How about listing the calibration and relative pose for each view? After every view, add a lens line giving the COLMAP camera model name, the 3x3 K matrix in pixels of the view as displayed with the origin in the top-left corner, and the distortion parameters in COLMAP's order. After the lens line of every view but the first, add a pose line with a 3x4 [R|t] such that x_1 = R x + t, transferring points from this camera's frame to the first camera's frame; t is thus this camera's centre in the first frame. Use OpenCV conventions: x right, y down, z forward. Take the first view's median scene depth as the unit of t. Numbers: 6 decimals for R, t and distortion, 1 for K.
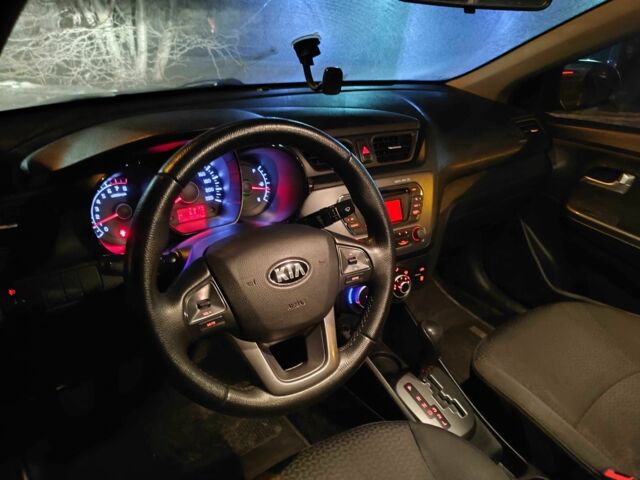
lens RADIAL K [[459.7, 0, 324.2], [0, 459.7, 236.6], [0, 0, 1]] dist [0.005402, -0.010942]
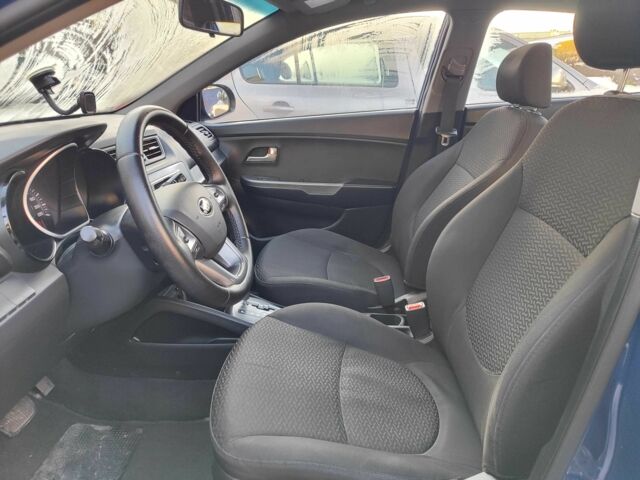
lens RADIAL K [[459.7, 0, 320.2], [0, 459.7, 238.8], [0, 0, 1]] dist [0.005402, -0.010942]
pose [[0.617909, -0.315594, 0.720131, -0.566124], [0.393421, 0.917104, 0.064342, 0.137250], [-0.680741, 0.243557, 0.690848, -0.126643]]
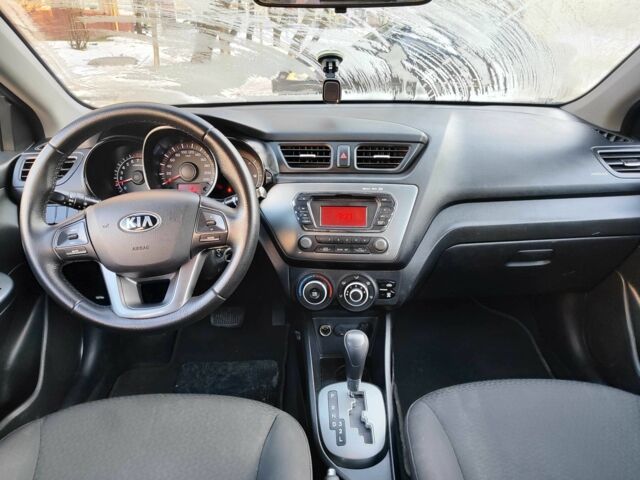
lens RADIAL K [[459.7, 0, 326.2], [0, 459.7, 239.9], [0, 0, 1]] dist [0.005402, -0.010942]
pose [[0.831112, 0.174900, -0.527885, 0.635205], [-0.213370, 0.976894, -0.012267, 0.020076], [0.513543, 0.122830, 0.849227, 0.118842]]
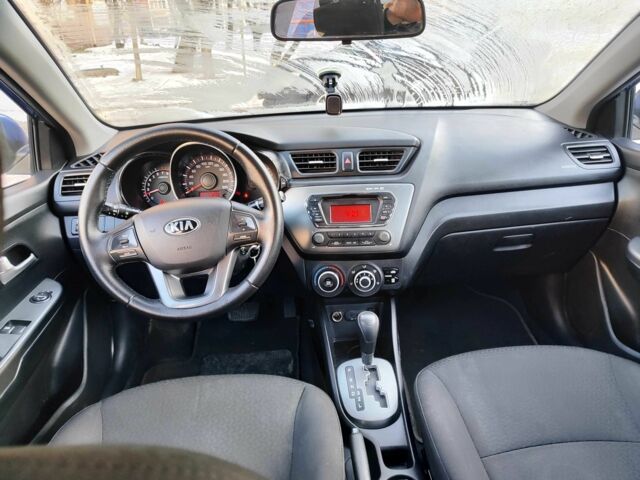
lens RADIAL K [[459.7, 0, 329.1], [0, 459.7, 238.4], [0, 0, 1]] dist [0.005402, -0.010942]
pose [[0.854254, 0.129925, -0.503359, 0.667763], [-0.164191, 0.986134, -0.024113, 0.046754], [0.493246, 0.103246, 0.863741, -0.027696]]
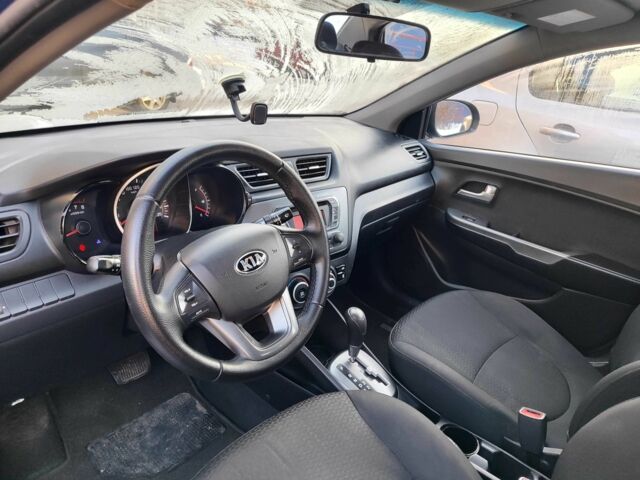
lens RADIAL K [[459.7, 0, 320.8], [0, 459.7, 234.6], [0, 0, 1]] dist [0.005402, -0.010942]
pose [[0.974913, -0.055774, 0.215486, -0.098930], [0.072331, 0.994940, -0.069726, 0.066854], [-0.210507, 0.083563, 0.974014, -0.160971]]
